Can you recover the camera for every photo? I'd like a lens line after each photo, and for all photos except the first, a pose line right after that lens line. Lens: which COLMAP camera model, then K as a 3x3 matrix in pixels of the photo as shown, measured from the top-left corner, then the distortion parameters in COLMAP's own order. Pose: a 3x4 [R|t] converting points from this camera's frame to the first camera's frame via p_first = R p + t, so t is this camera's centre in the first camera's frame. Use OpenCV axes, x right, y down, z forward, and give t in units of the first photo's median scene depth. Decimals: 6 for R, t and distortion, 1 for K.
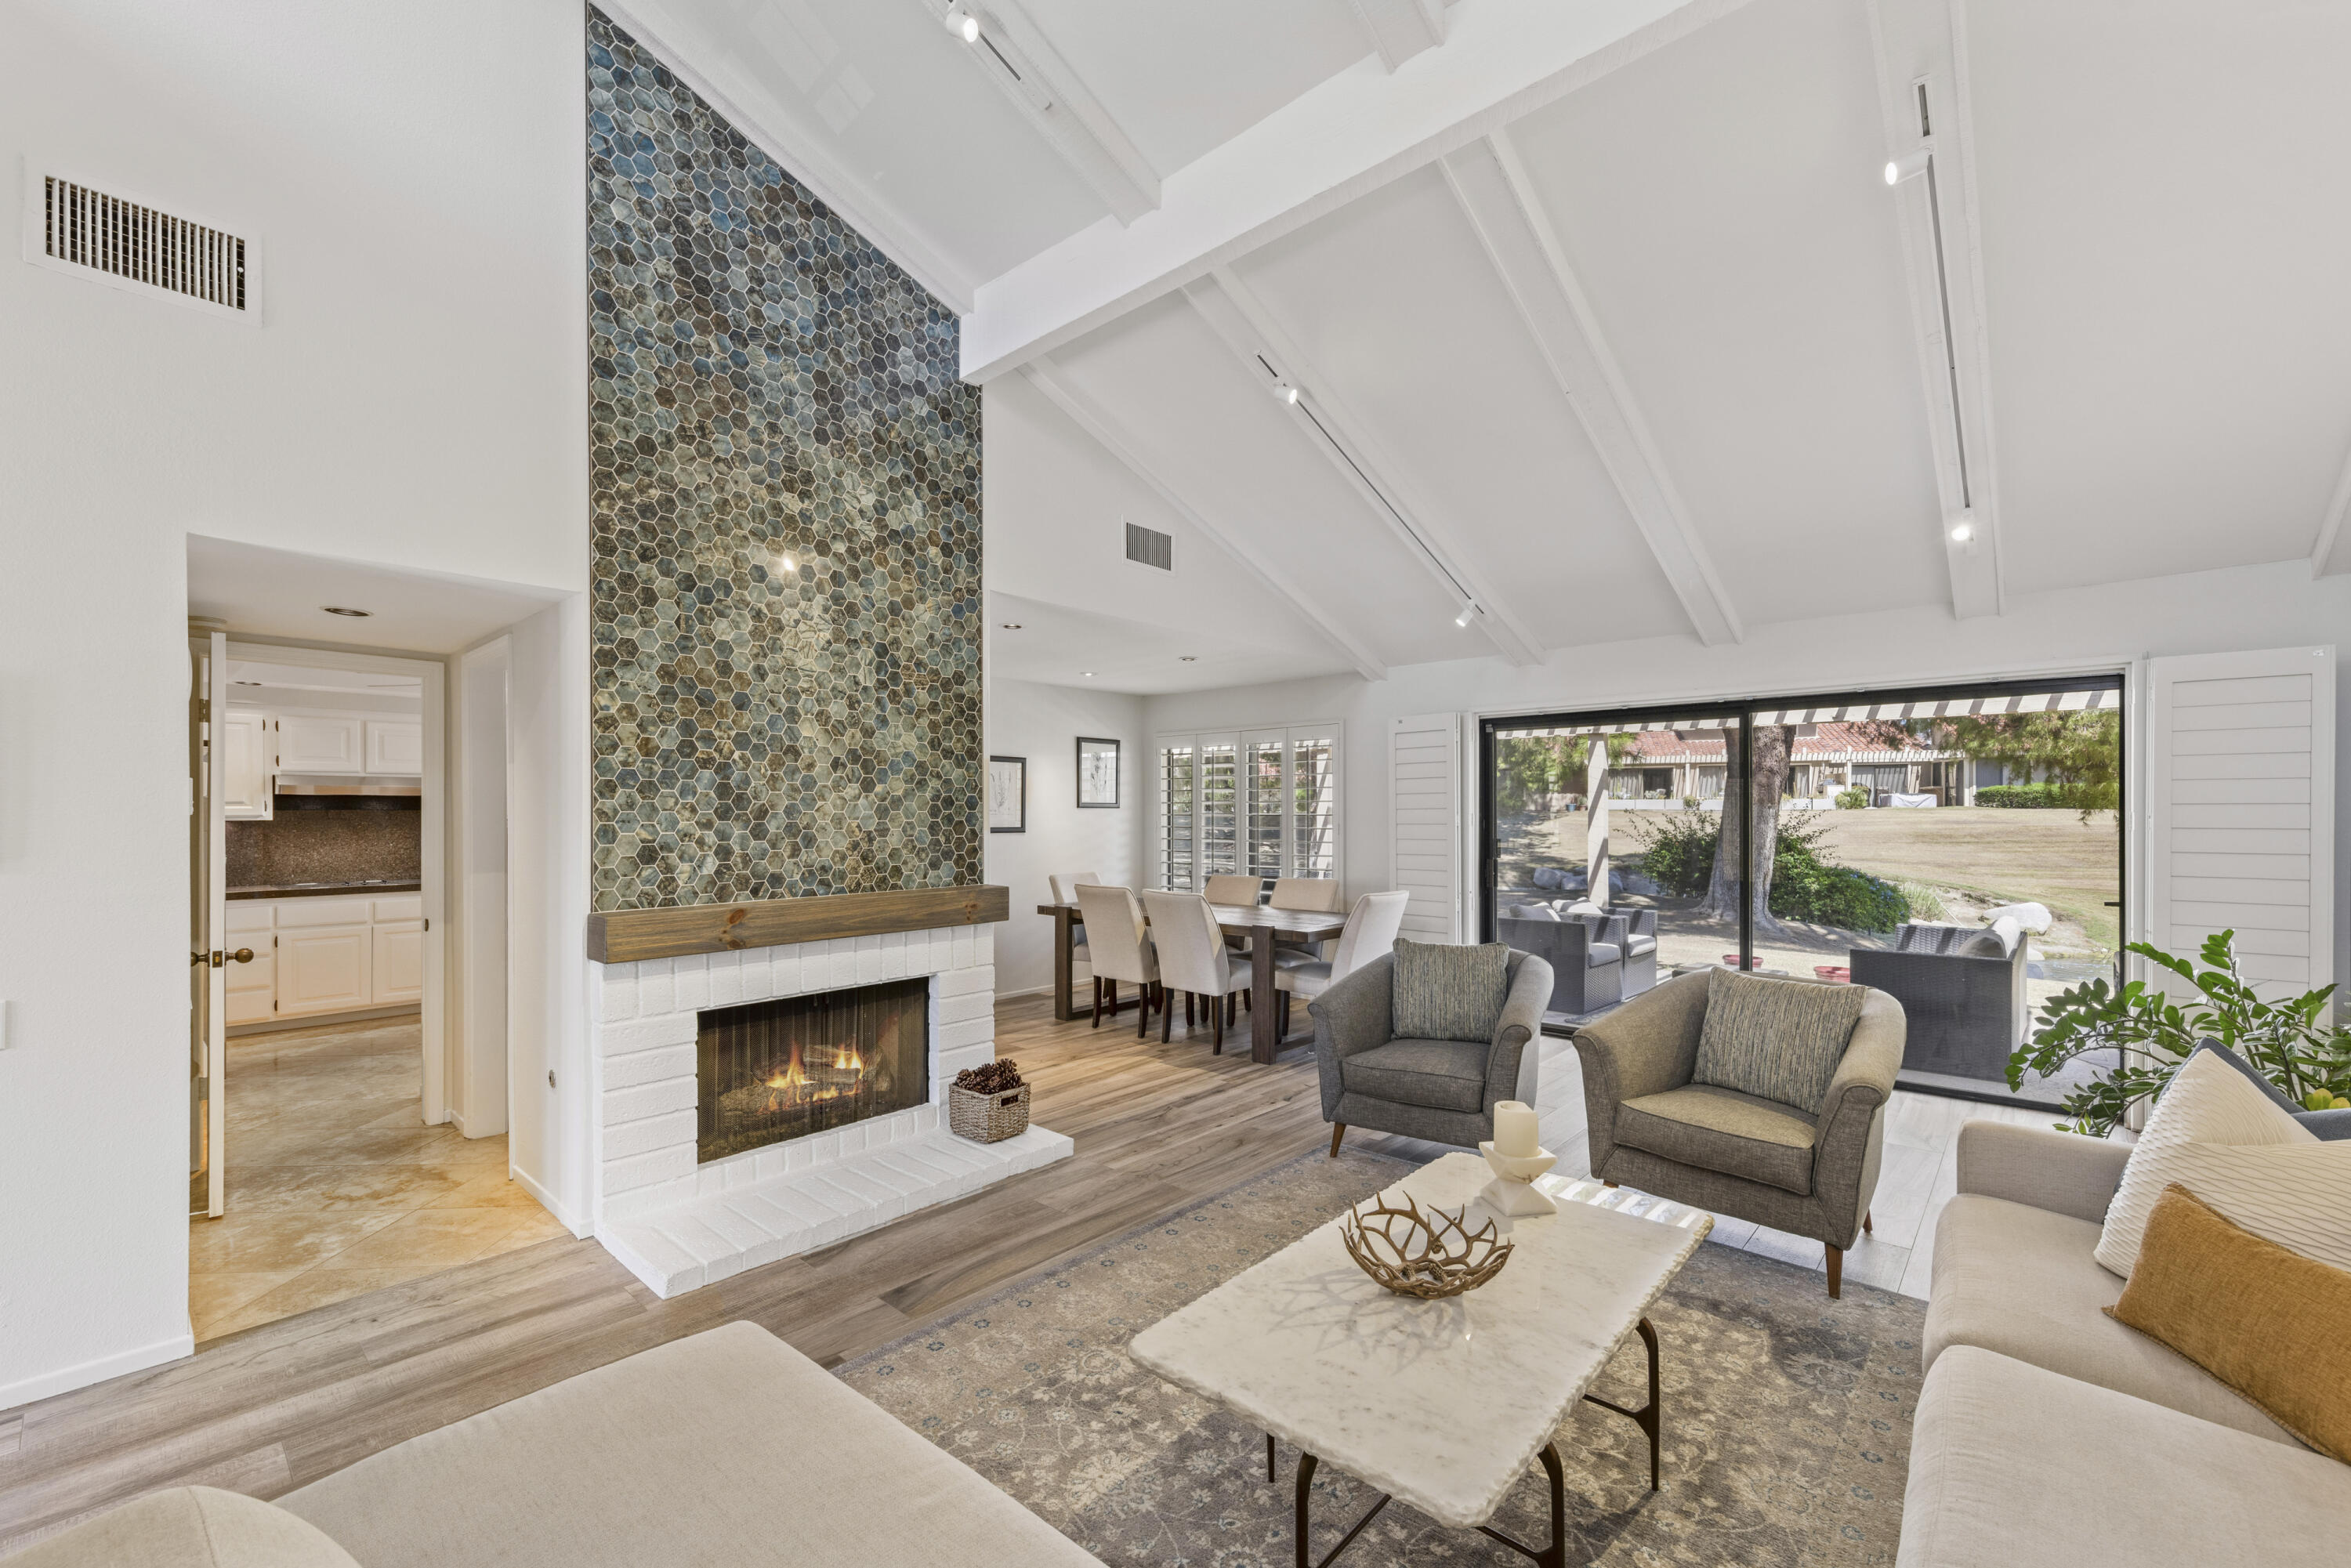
lens RADIAL K [[968.4, 0, 1211.8], [0, 968.4, 813.3], [0, 0, 1]] dist [0.006069, -0.000014]
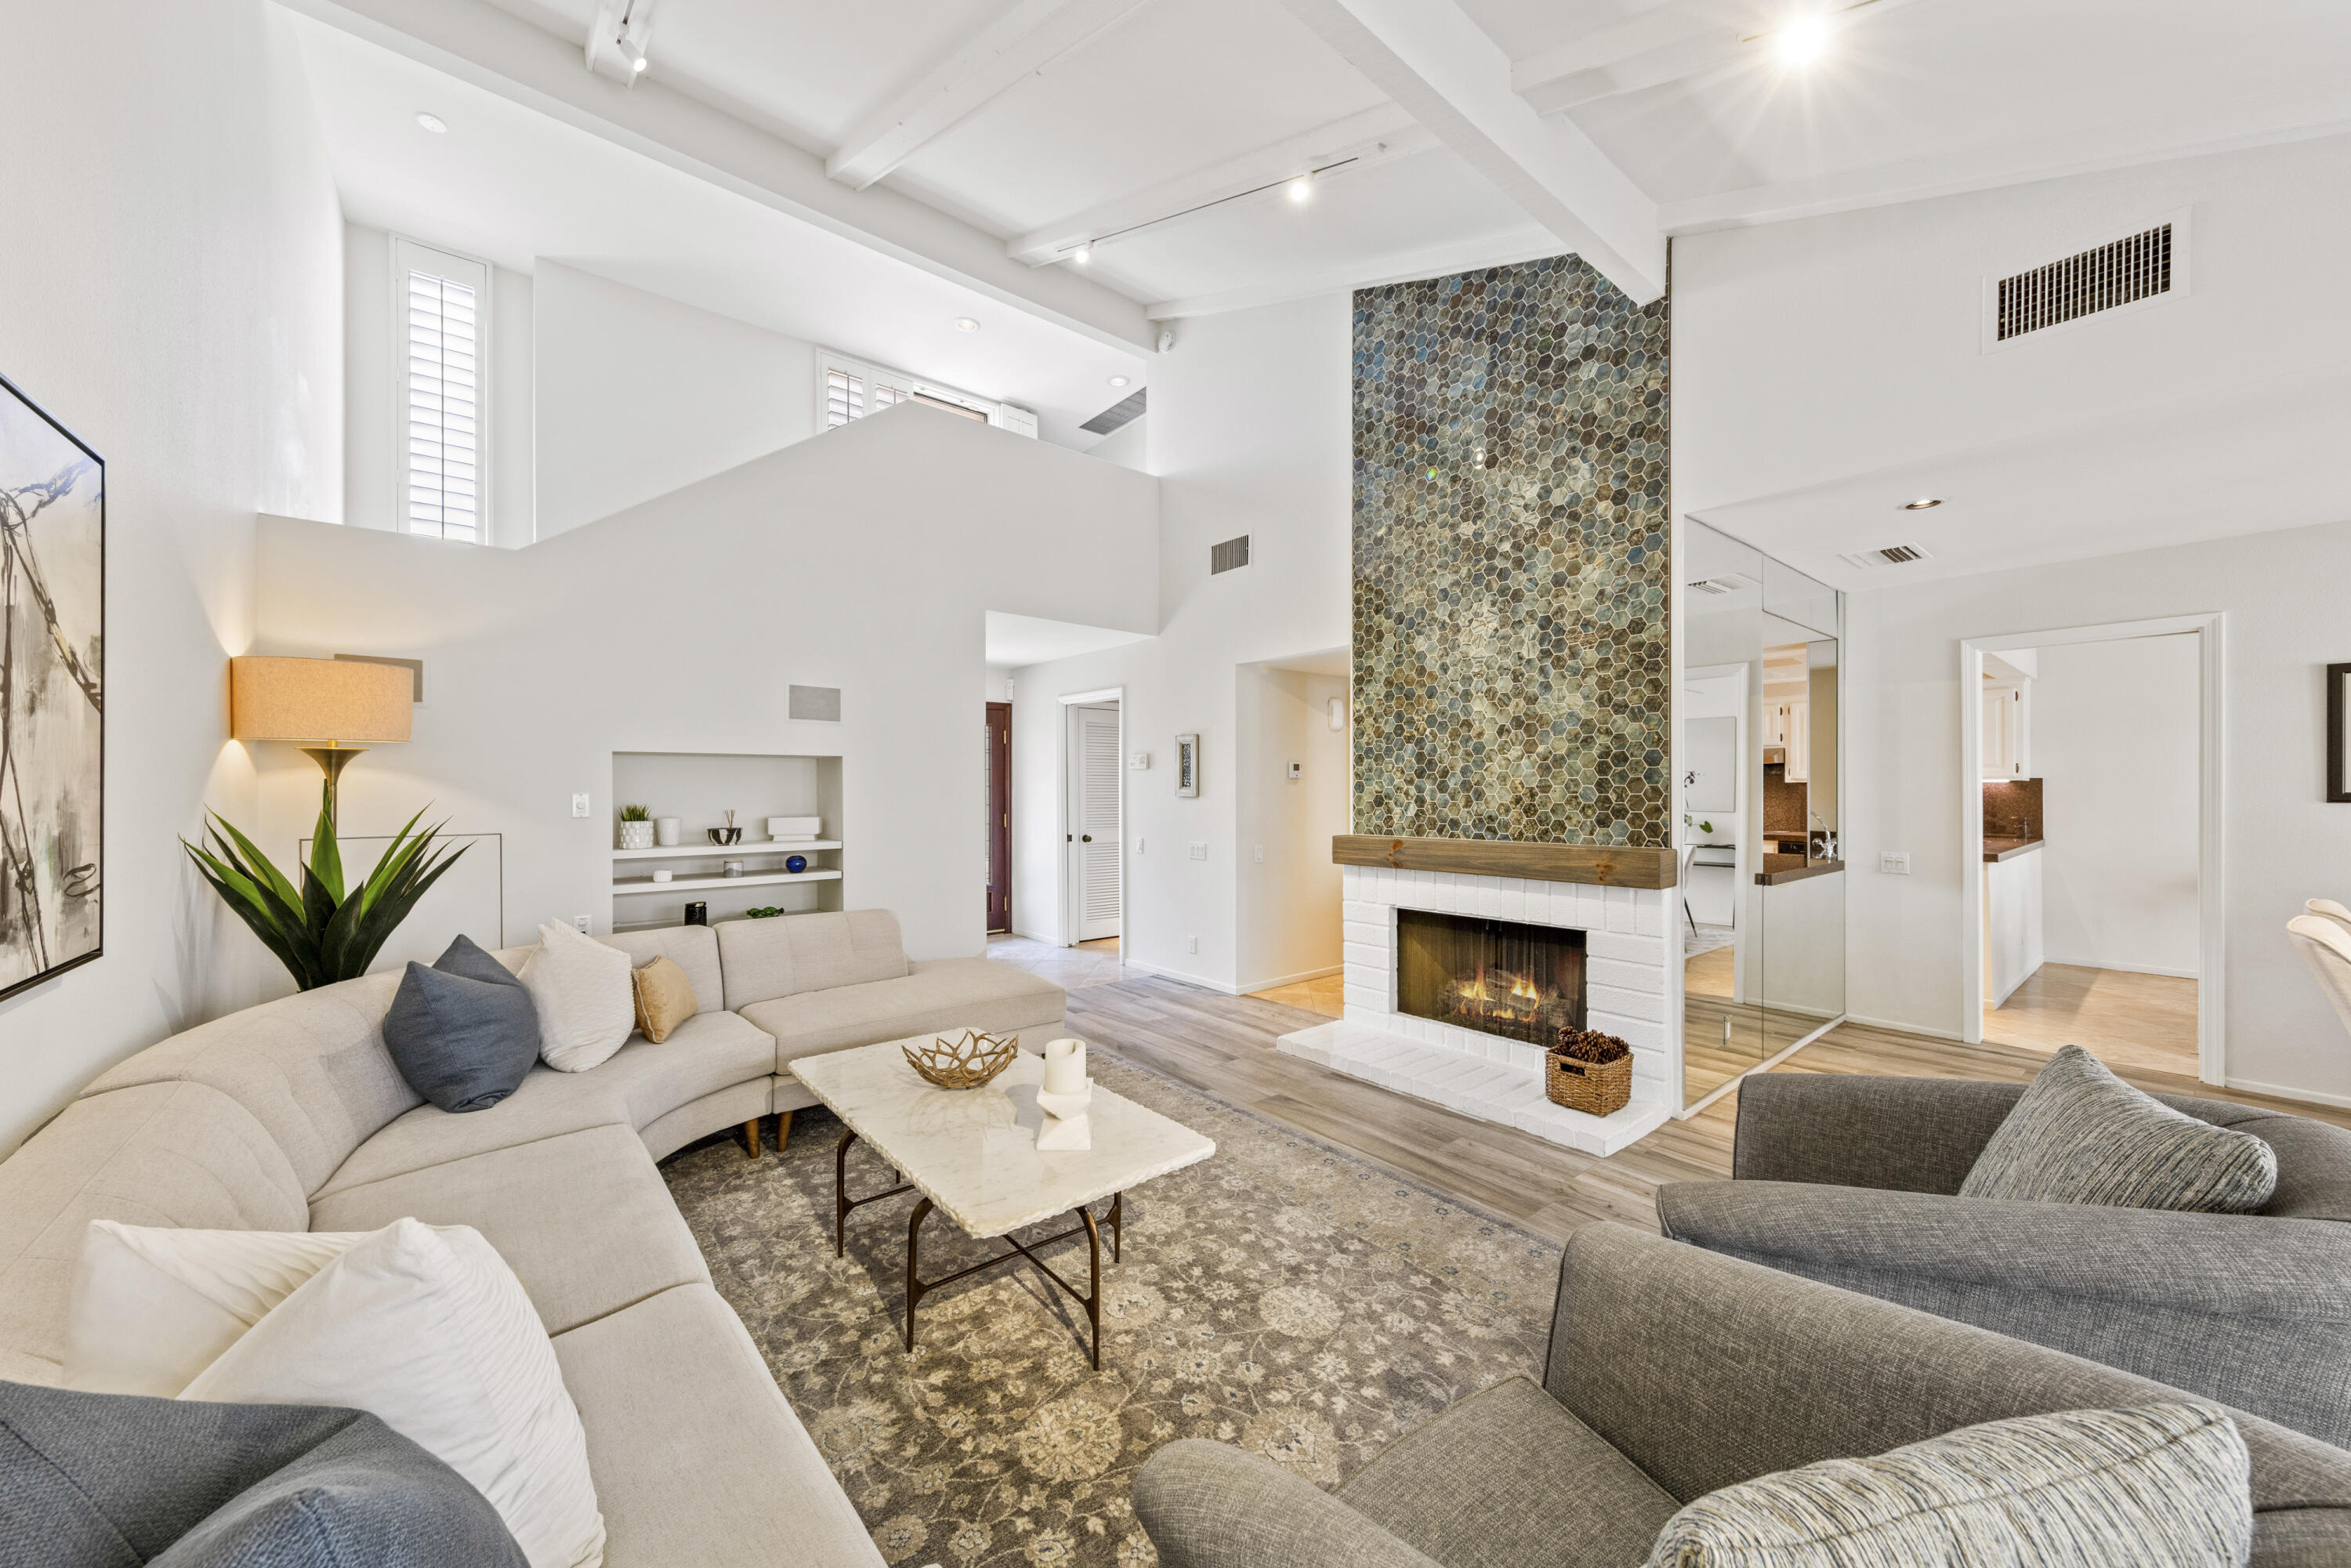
lens RADIAL K [[809.8, 0, 1097.3], [0, 809.8, 787.1], [0, 0, 1]] dist [0.007471, -0.001530]
pose [[-0.218756, -0.001959, -0.975778, 0.751784], [0.000881, 0.999997, -0.002205, 0.021709], [0.975779, -0.001341, -0.218754, 0.799636]]
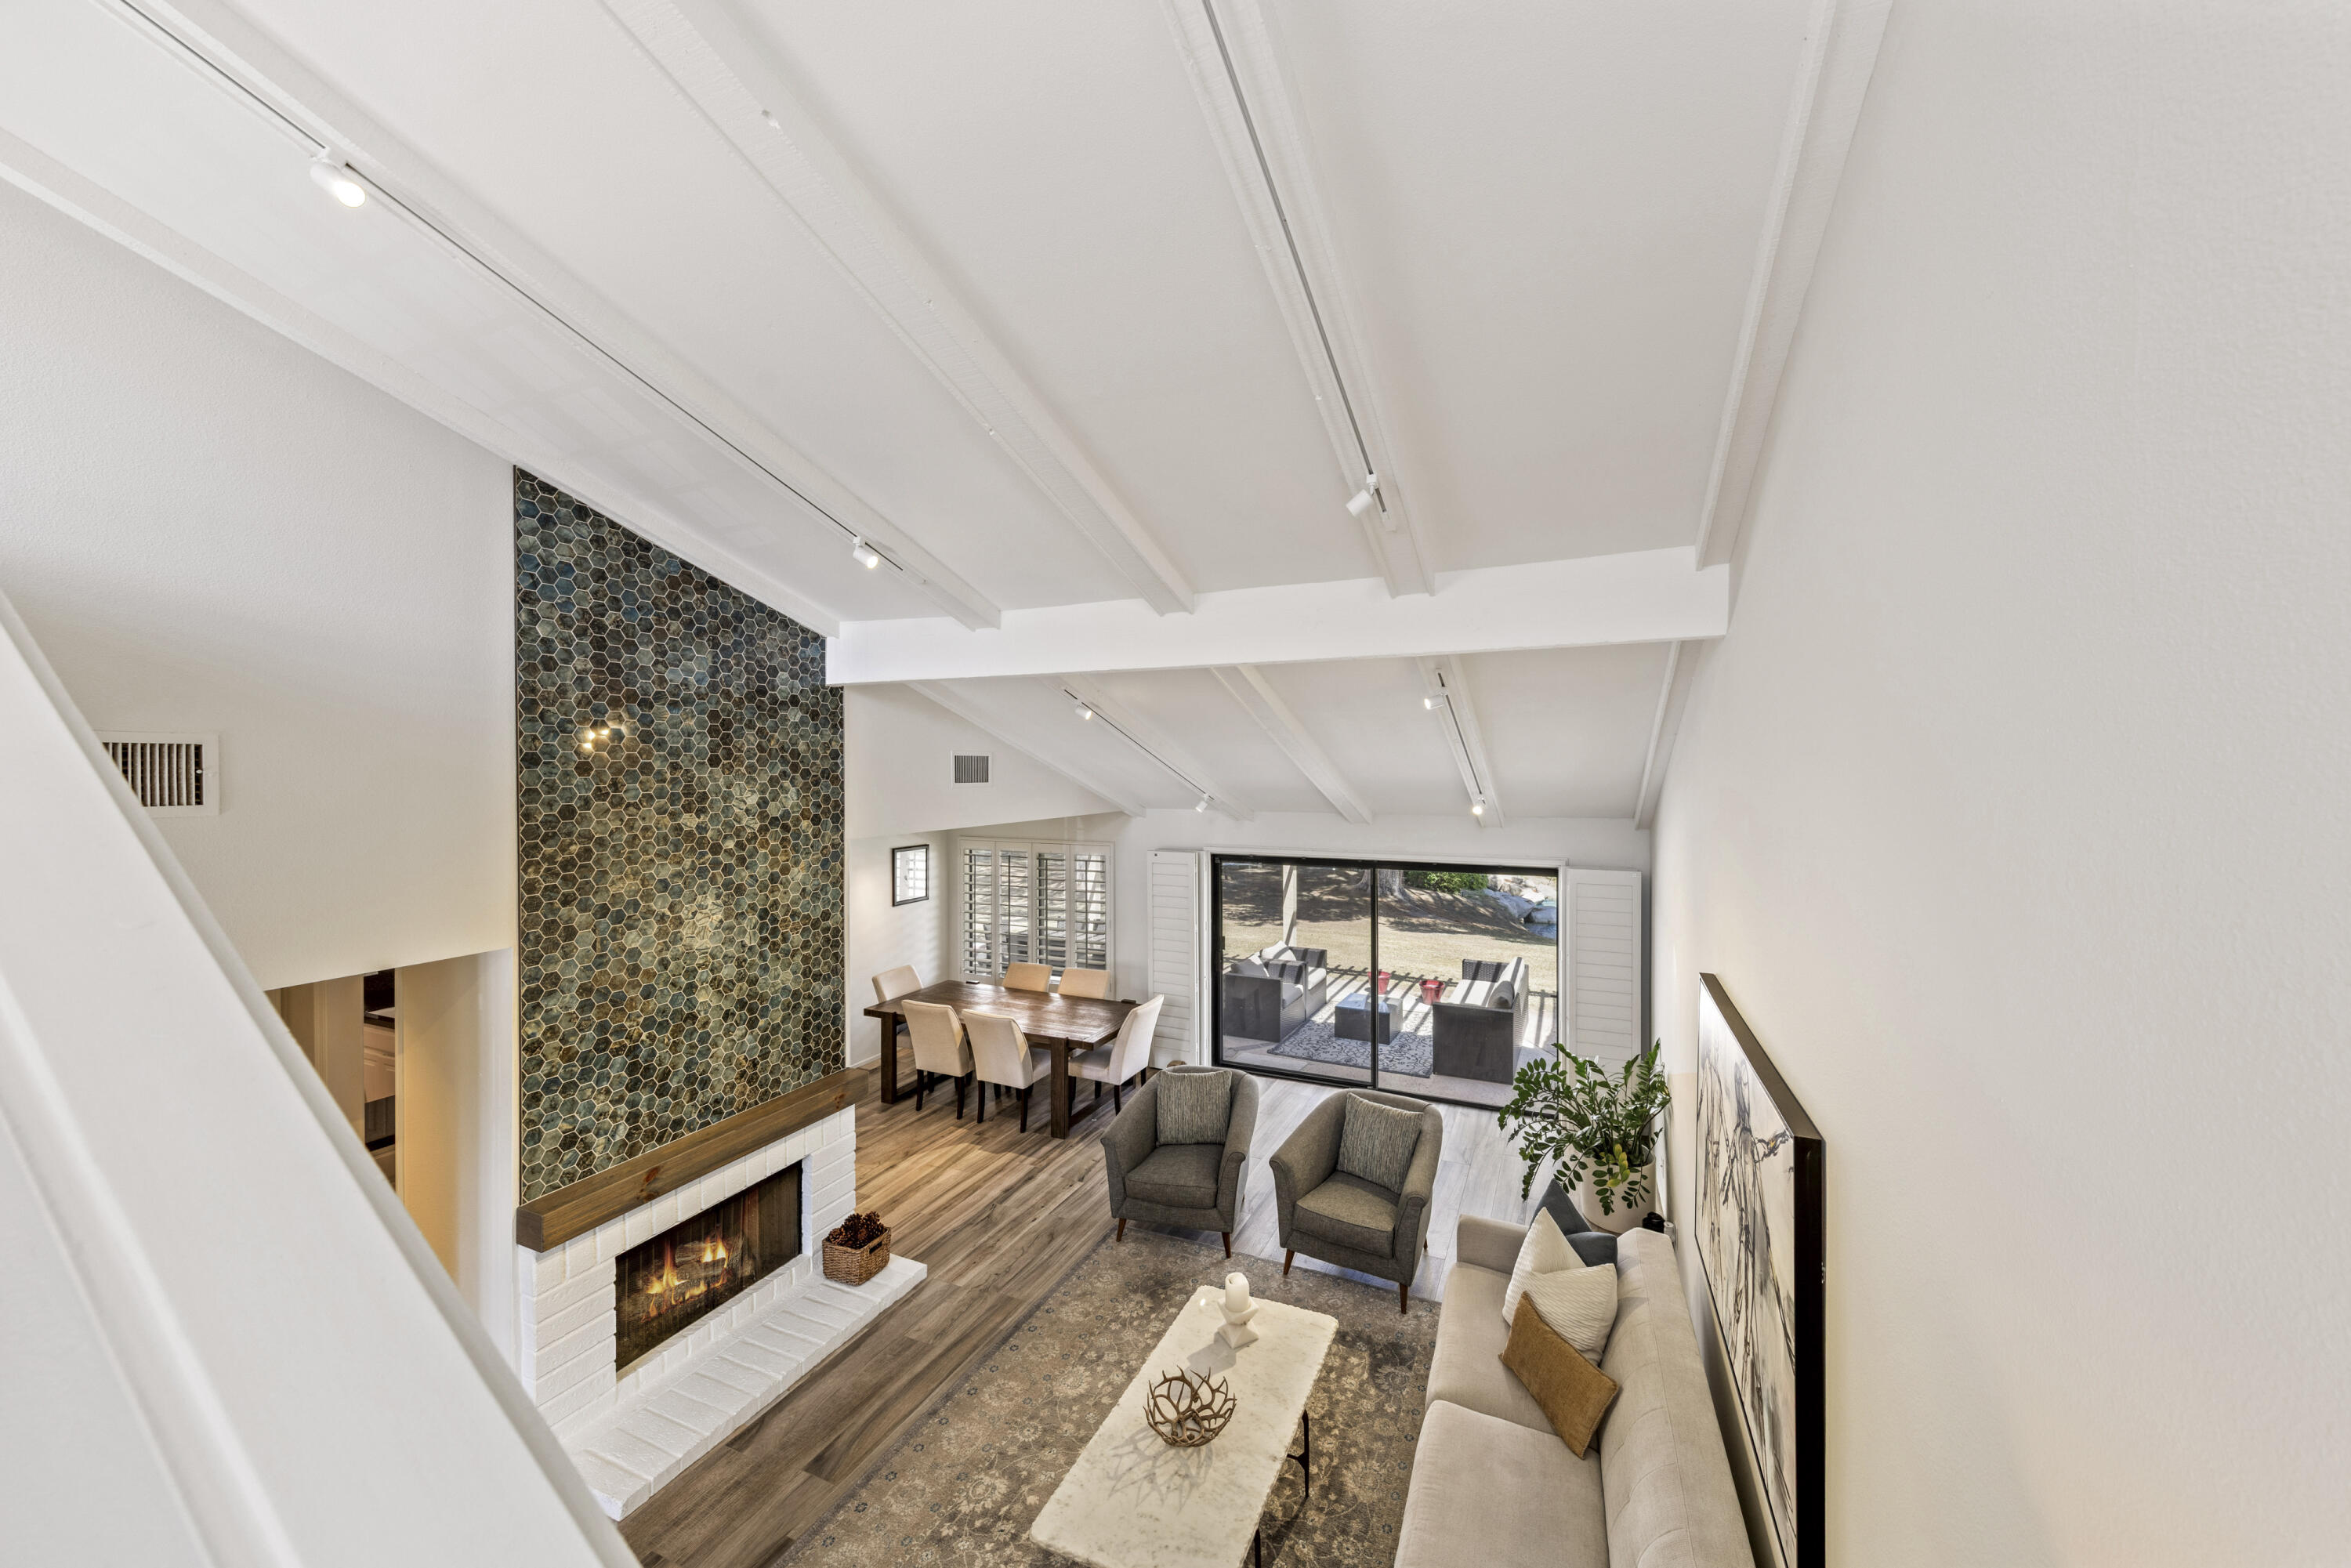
lens RADIAL K [[809.8, 0, 1266.1], [0, 809.8, 754.9], [0, 0, 1]] dist [0.007471, -0.001530]
pose [[0.941311, -0.002619, 0.337531, -0.086906], [0.002606, 0.999996, 0.000489, -0.427002], [-0.337532, 0.000419, 0.941314, -0.267842]]
